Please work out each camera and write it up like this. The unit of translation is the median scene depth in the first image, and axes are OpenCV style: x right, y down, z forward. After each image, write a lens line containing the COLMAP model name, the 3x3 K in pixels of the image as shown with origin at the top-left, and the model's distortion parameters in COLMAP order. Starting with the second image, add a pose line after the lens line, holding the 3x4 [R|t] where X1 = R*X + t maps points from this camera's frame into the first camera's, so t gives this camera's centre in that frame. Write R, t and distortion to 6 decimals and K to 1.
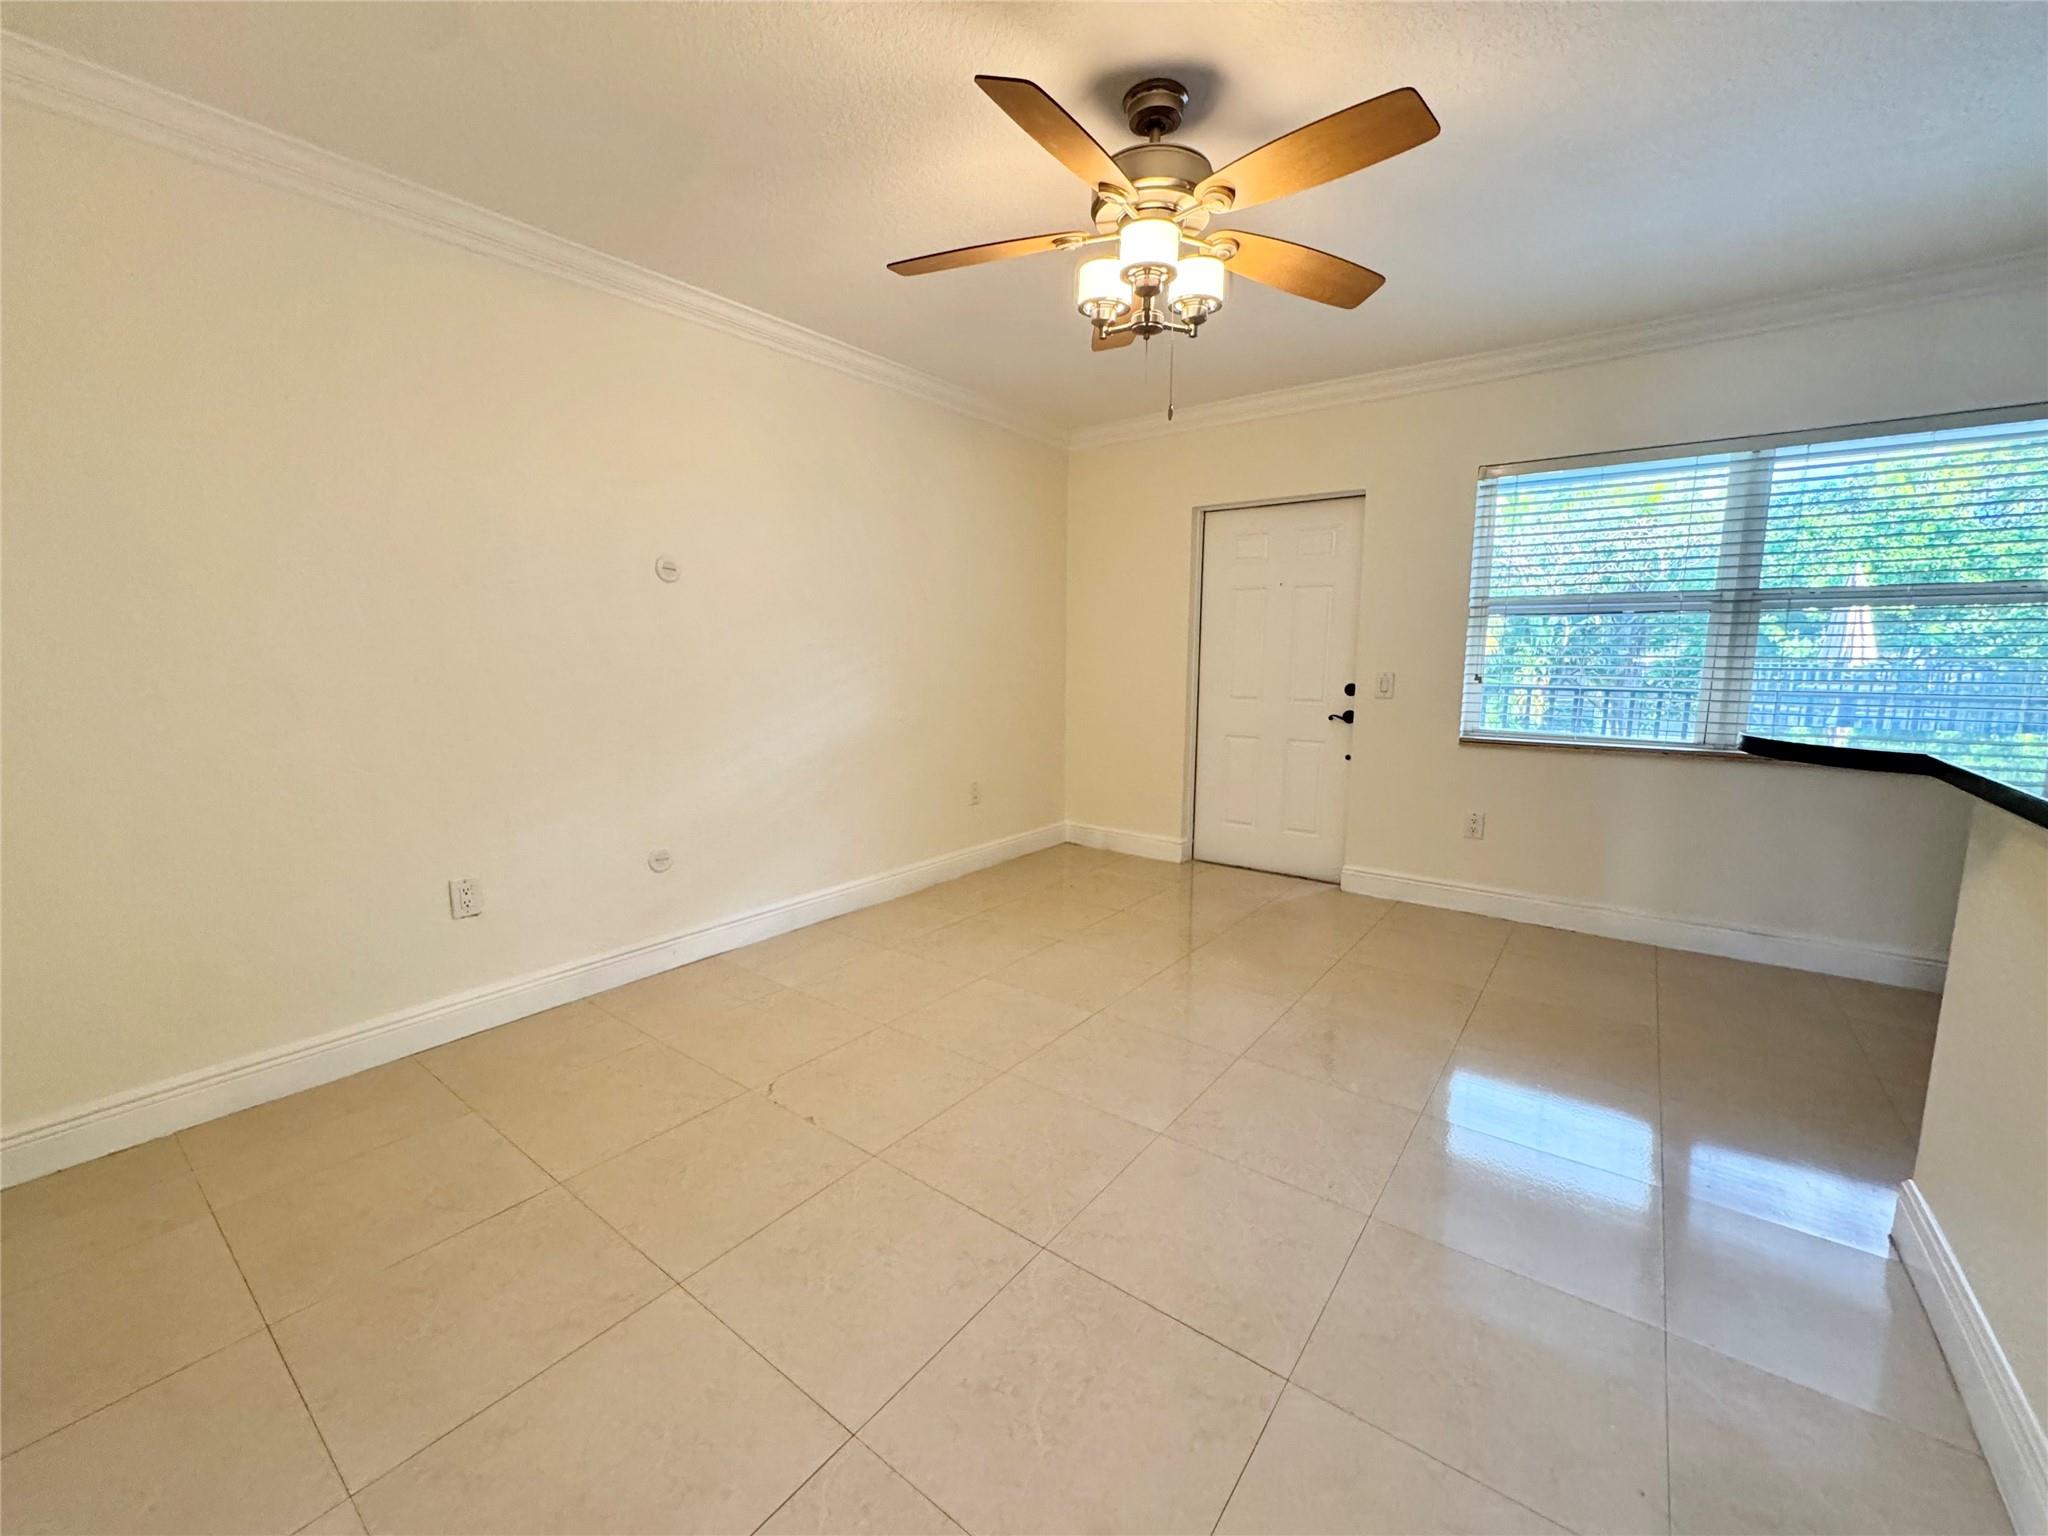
lens RADIAL K [[817.6, 0, 1023.0], [0, 817.6, 764.4], [0, 0, 1]] dist [-0.002747, 0.000066]
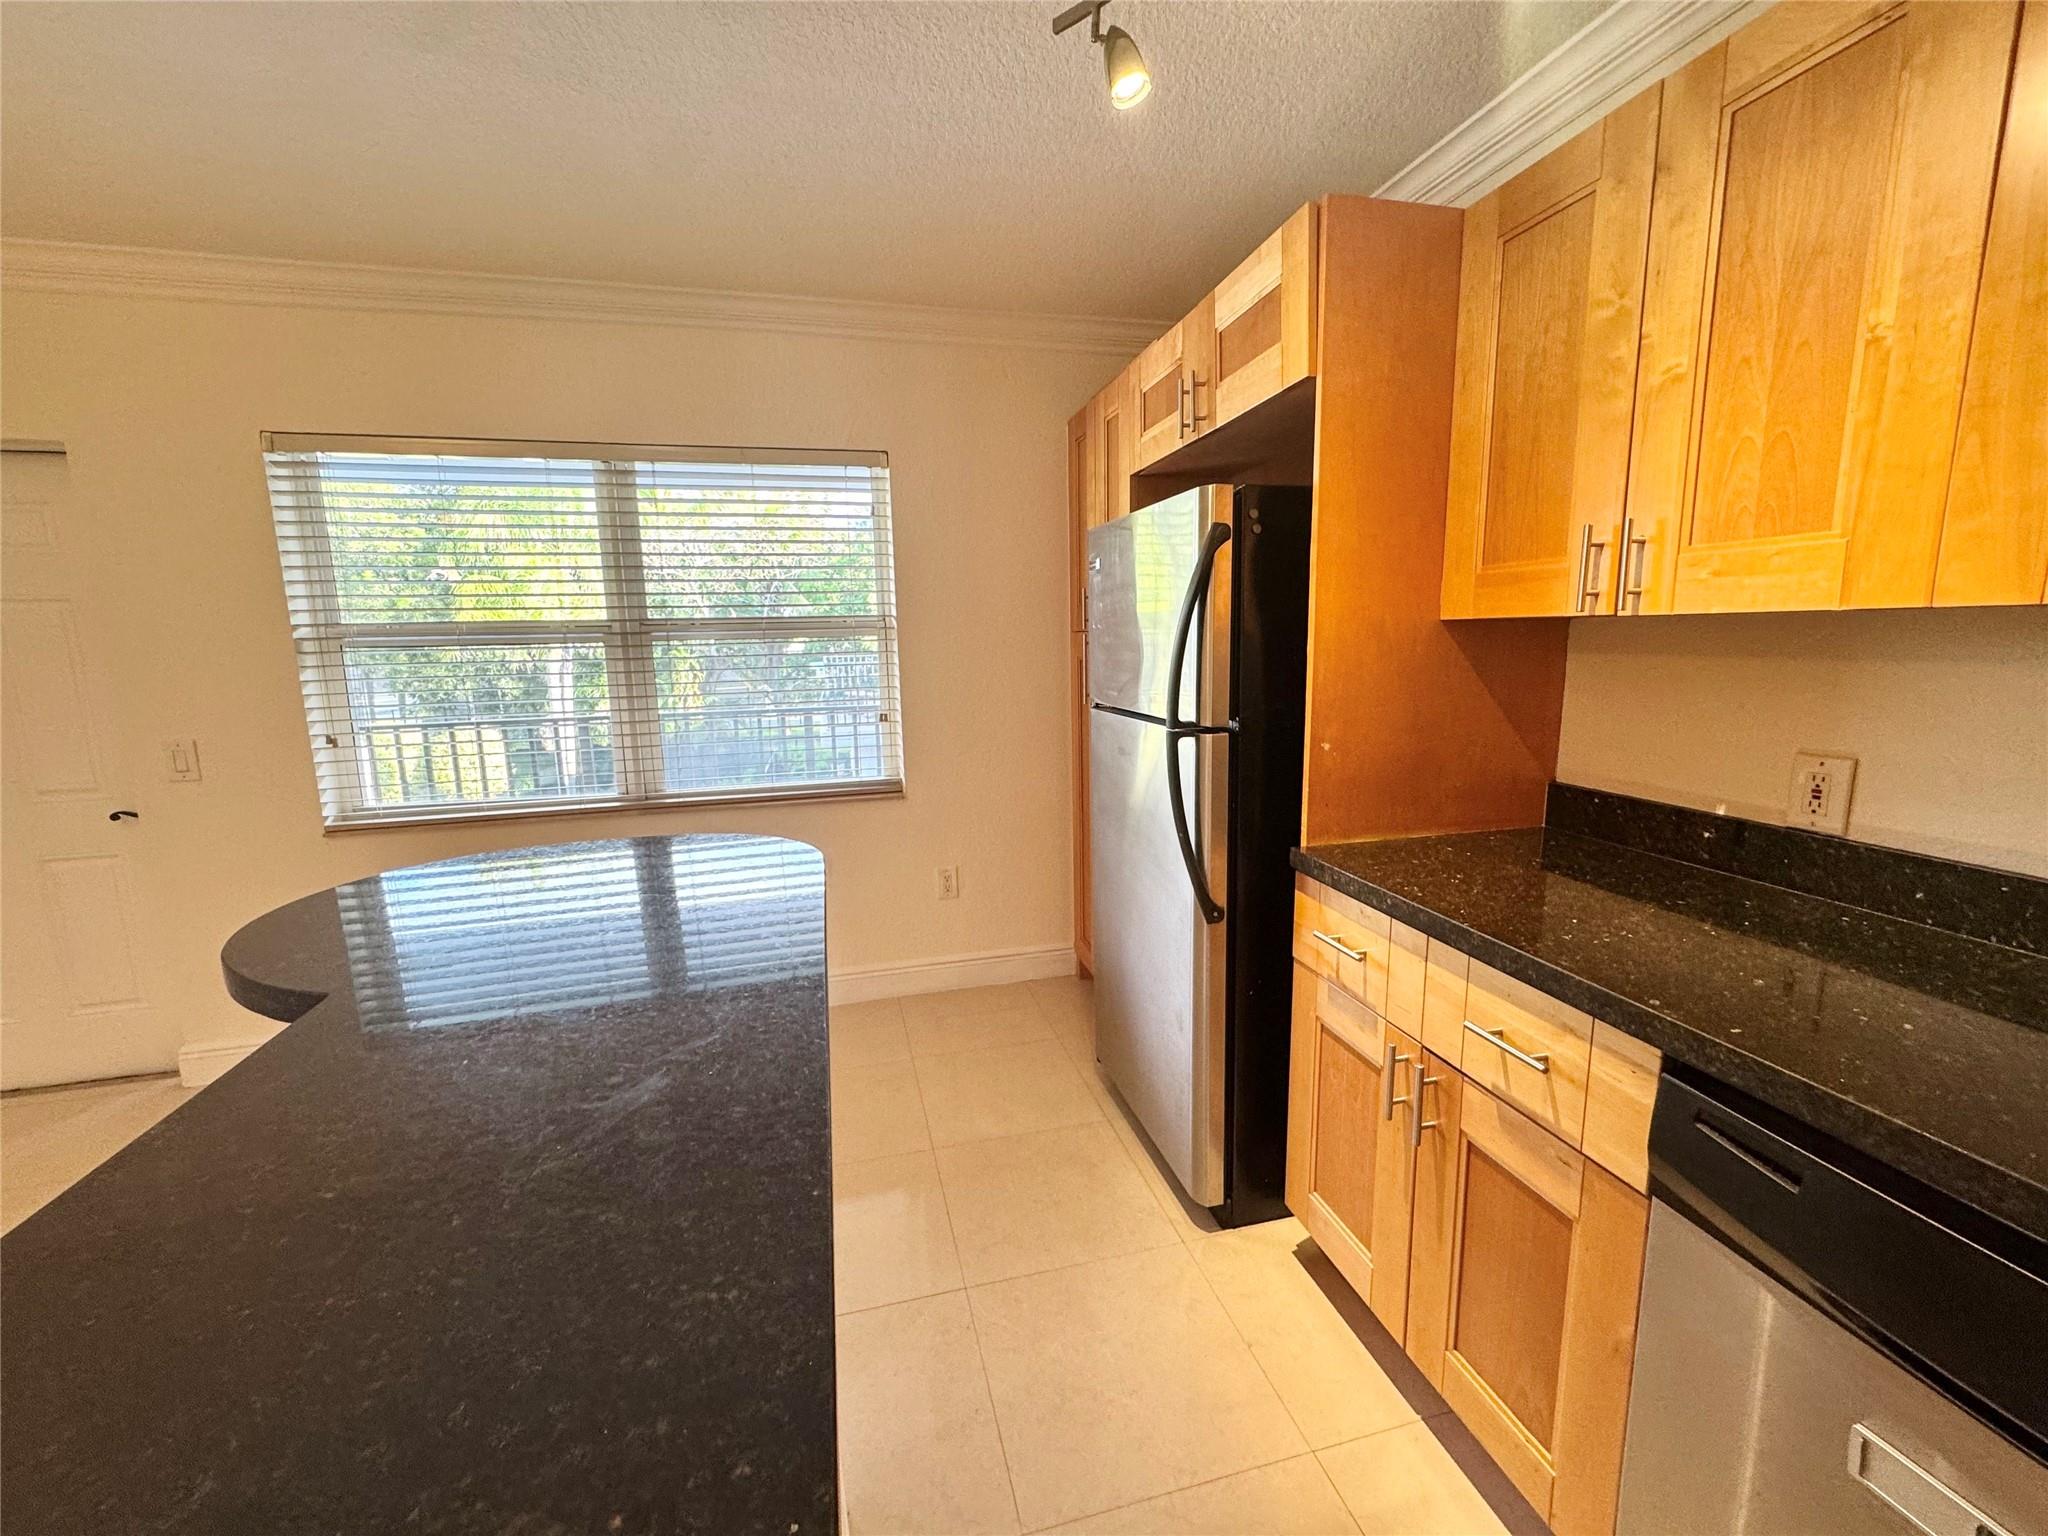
lens RADIAL K [[817.6, 0, 1023.0], [0, 817.6, 764.4], [0, 0, 1]] dist [-0.002747, 0.000066]
pose [[0.626963, -0.136267, 0.767039, 0.437159], [0.129593, 0.989108, 0.069791, -0.064893], [-0.768195, 0.055646, 0.637794, 0.117852]]
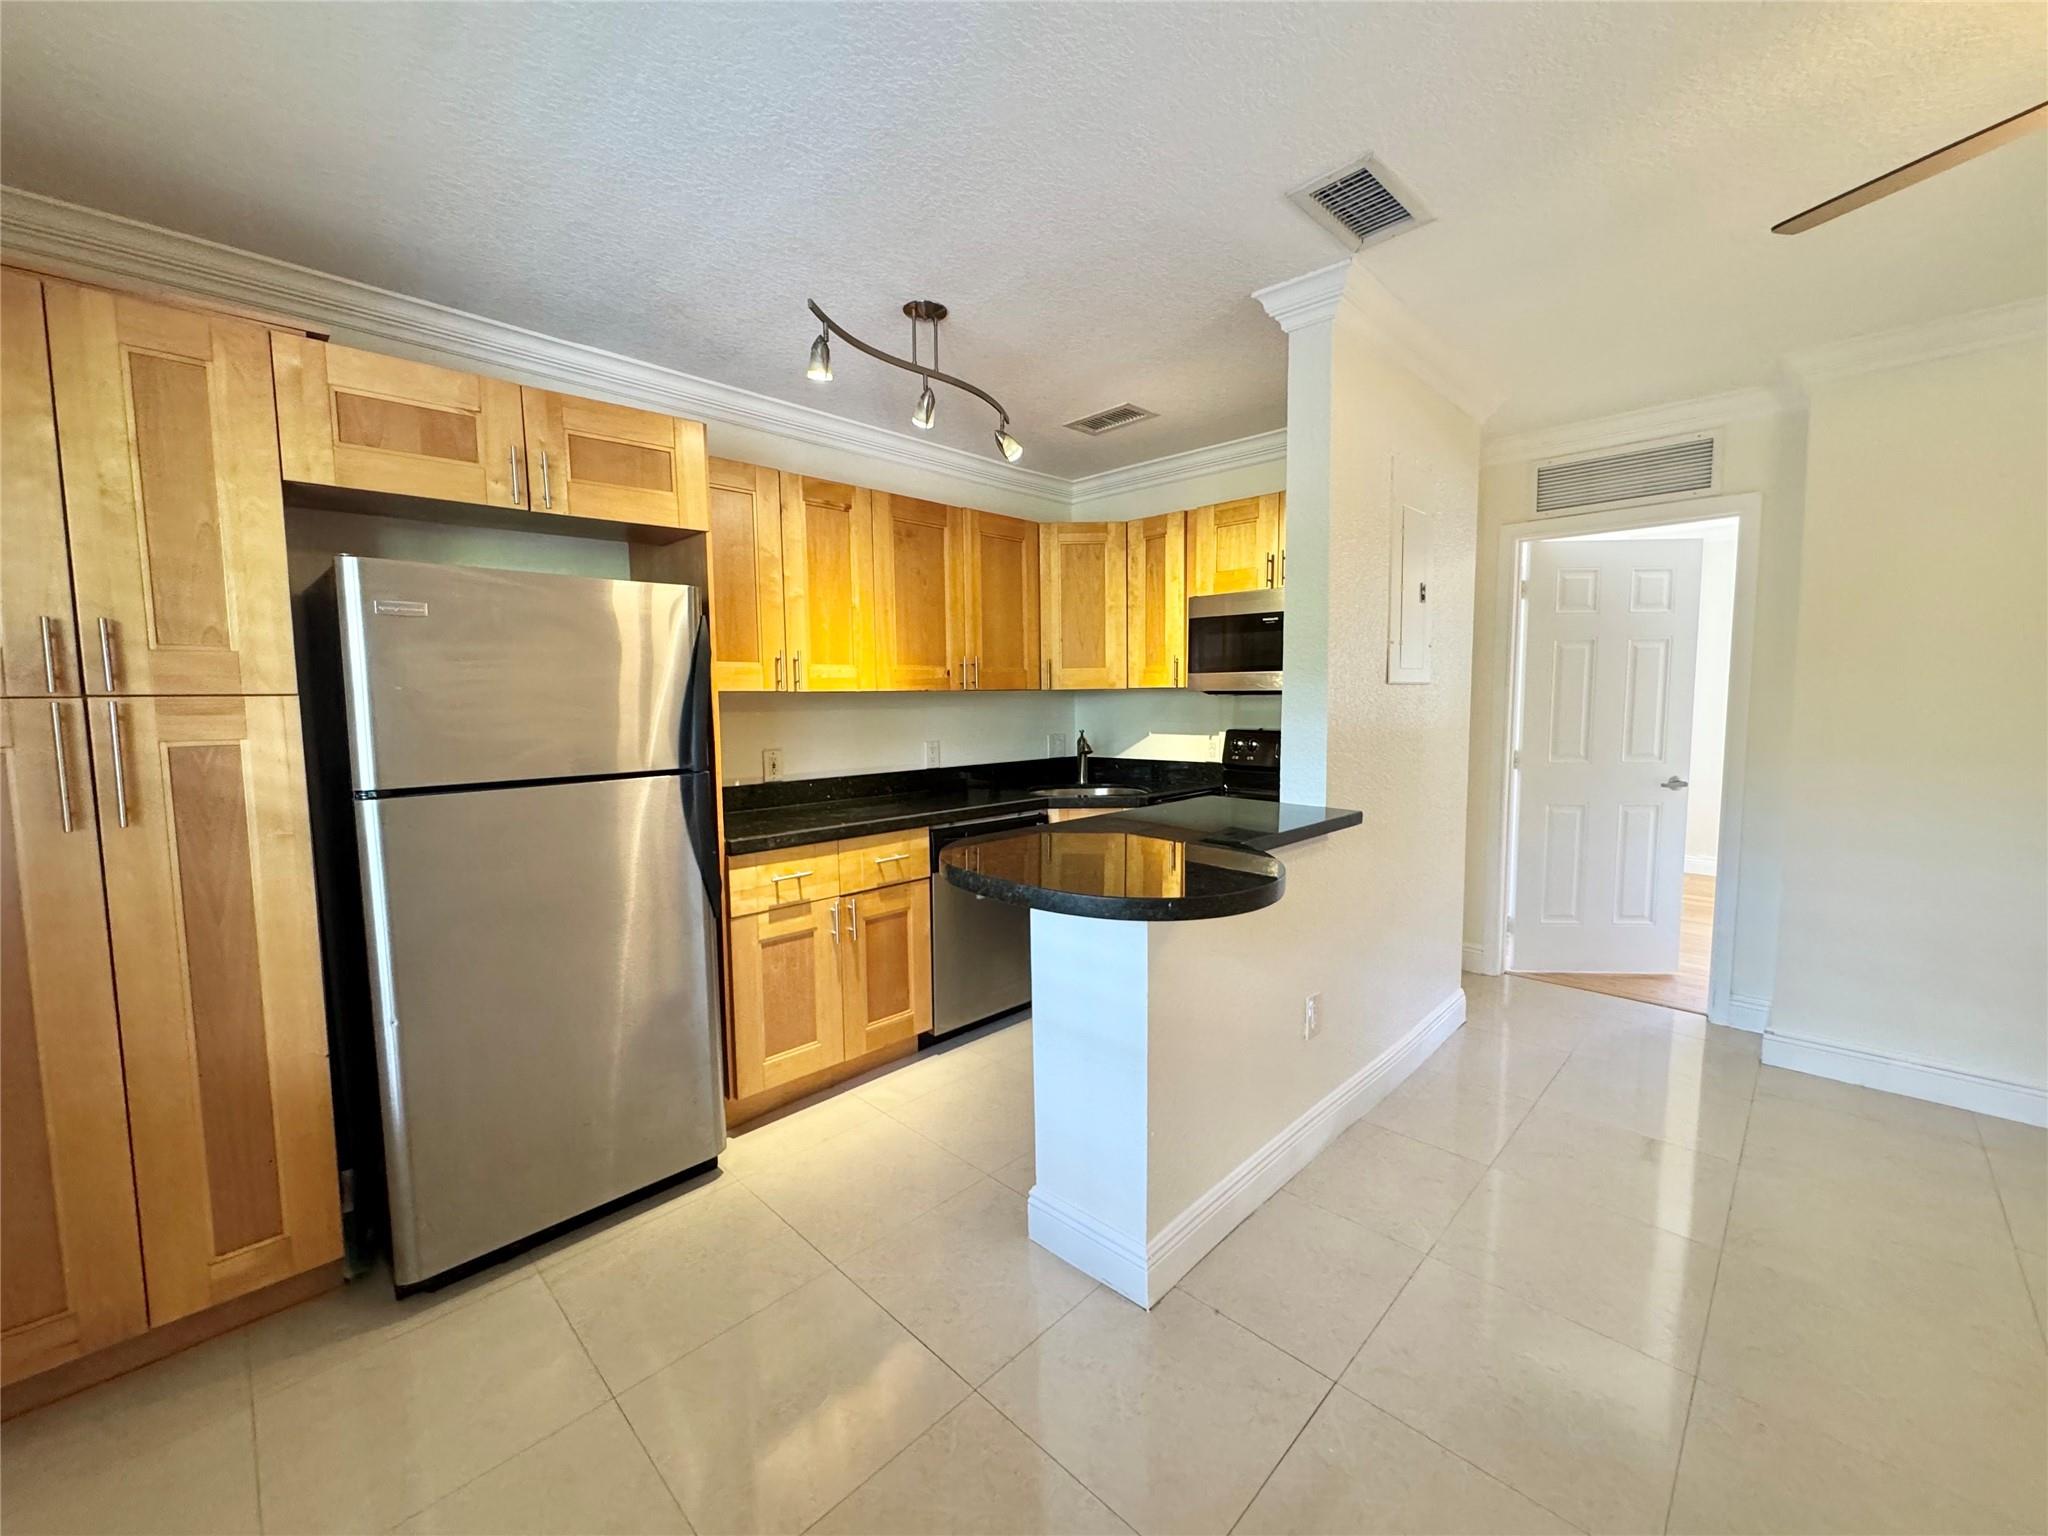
lens RADIAL K [[817.6, 0, 1023.0], [0, 817.6, 764.4], [0, 0, 1]] dist [-0.002747, 0.000066]
pose [[-0.991202, -0.001494, 0.132349, 0.554349], [0.028154, 0.974674, 0.221853, -0.177806], [-0.129328, 0.223627, -0.966056, 0.943882]]
